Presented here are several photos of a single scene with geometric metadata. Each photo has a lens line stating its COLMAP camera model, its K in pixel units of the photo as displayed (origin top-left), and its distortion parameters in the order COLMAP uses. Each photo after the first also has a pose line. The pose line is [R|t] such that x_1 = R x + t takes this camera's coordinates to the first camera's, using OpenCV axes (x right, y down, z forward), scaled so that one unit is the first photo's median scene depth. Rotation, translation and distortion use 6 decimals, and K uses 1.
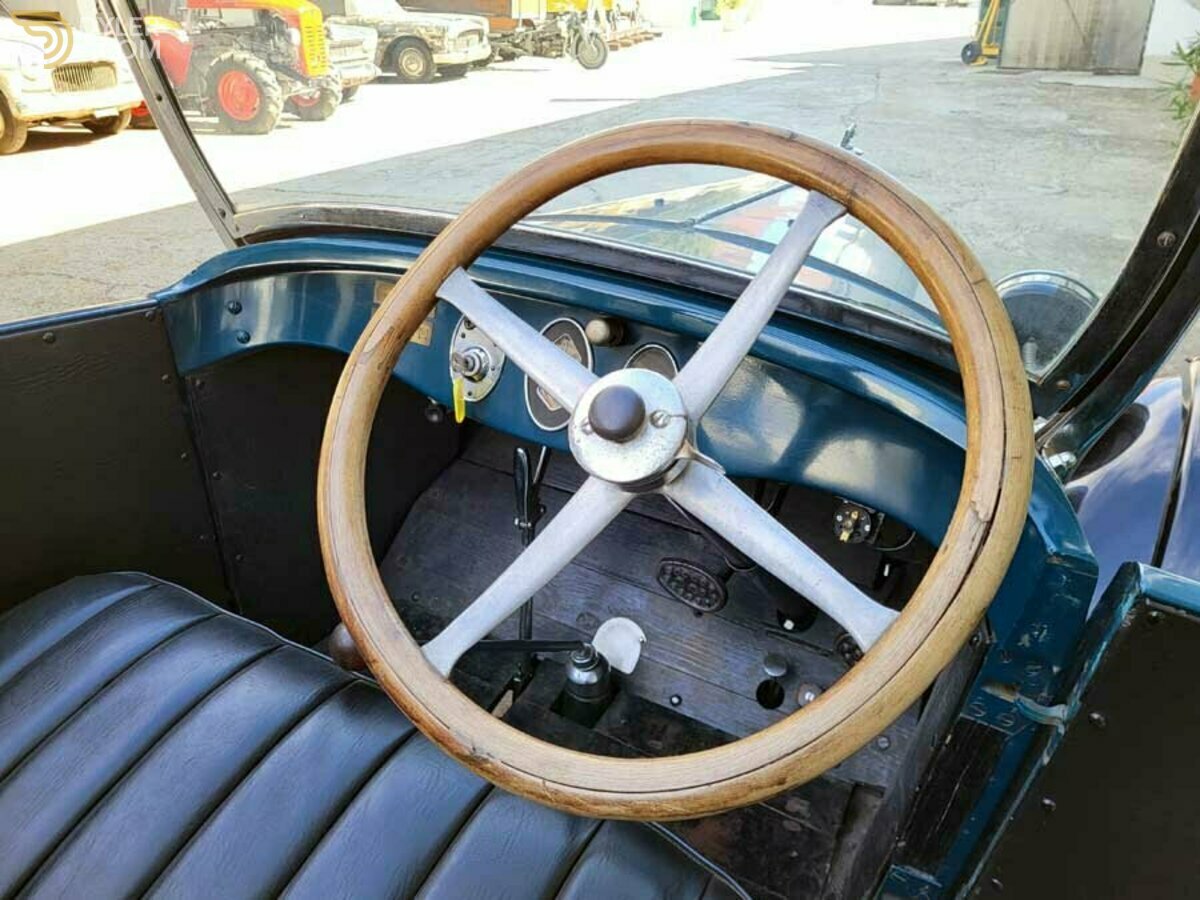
lens RADIAL K [[925.5, 0, 600.0], [0, 925.5, 450.0], [0, 0, 1]] dist [0.031907, -0.010471]
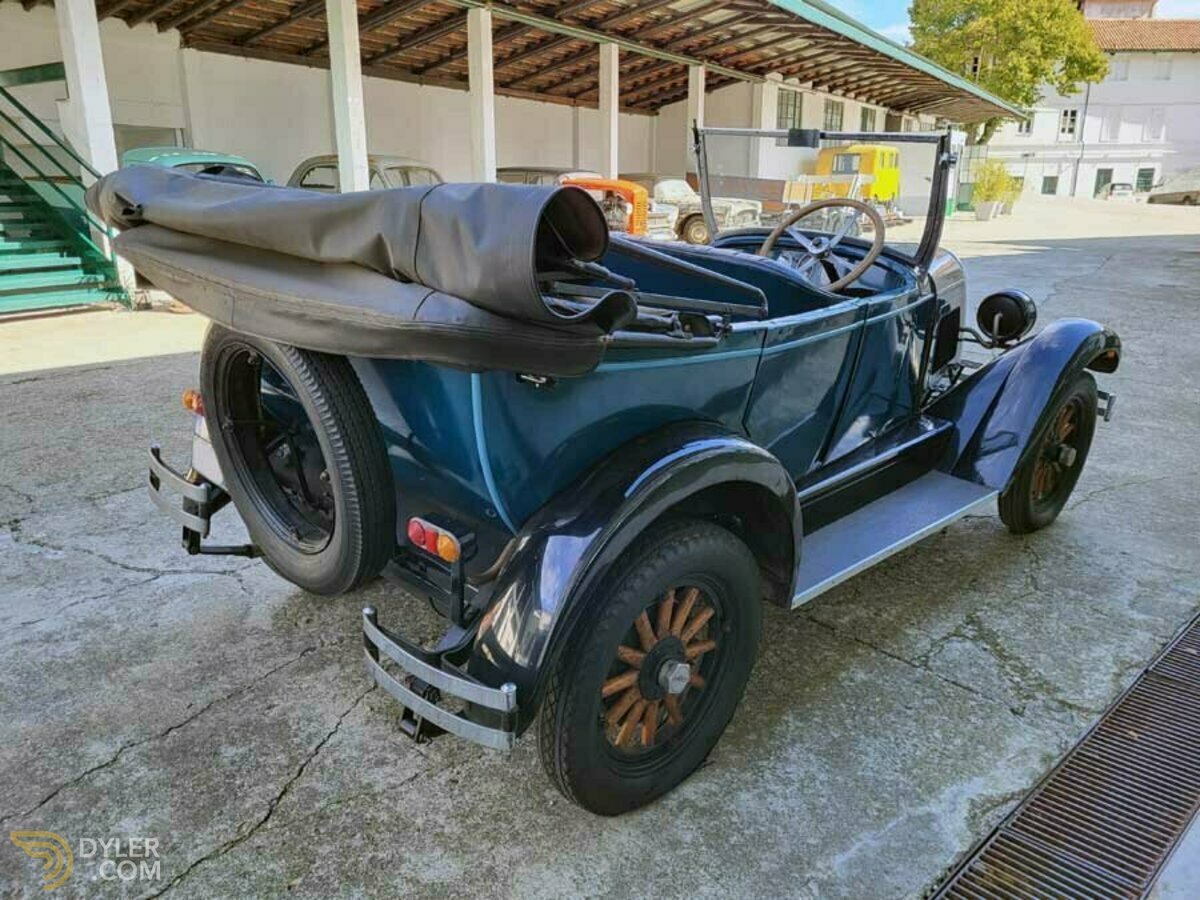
lens RADIAL K [[925.5, 0, 600.0], [0, 925.5, 450.0], [0, 0, 1]] dist [0.031907, -0.010471]
pose [[0.963285, 0.098667, -0.249694, 0.012831], [-0.140682, 0.977619, -0.156426, 0.082403], [0.228671, 0.185810, 0.955607, -0.168089]]
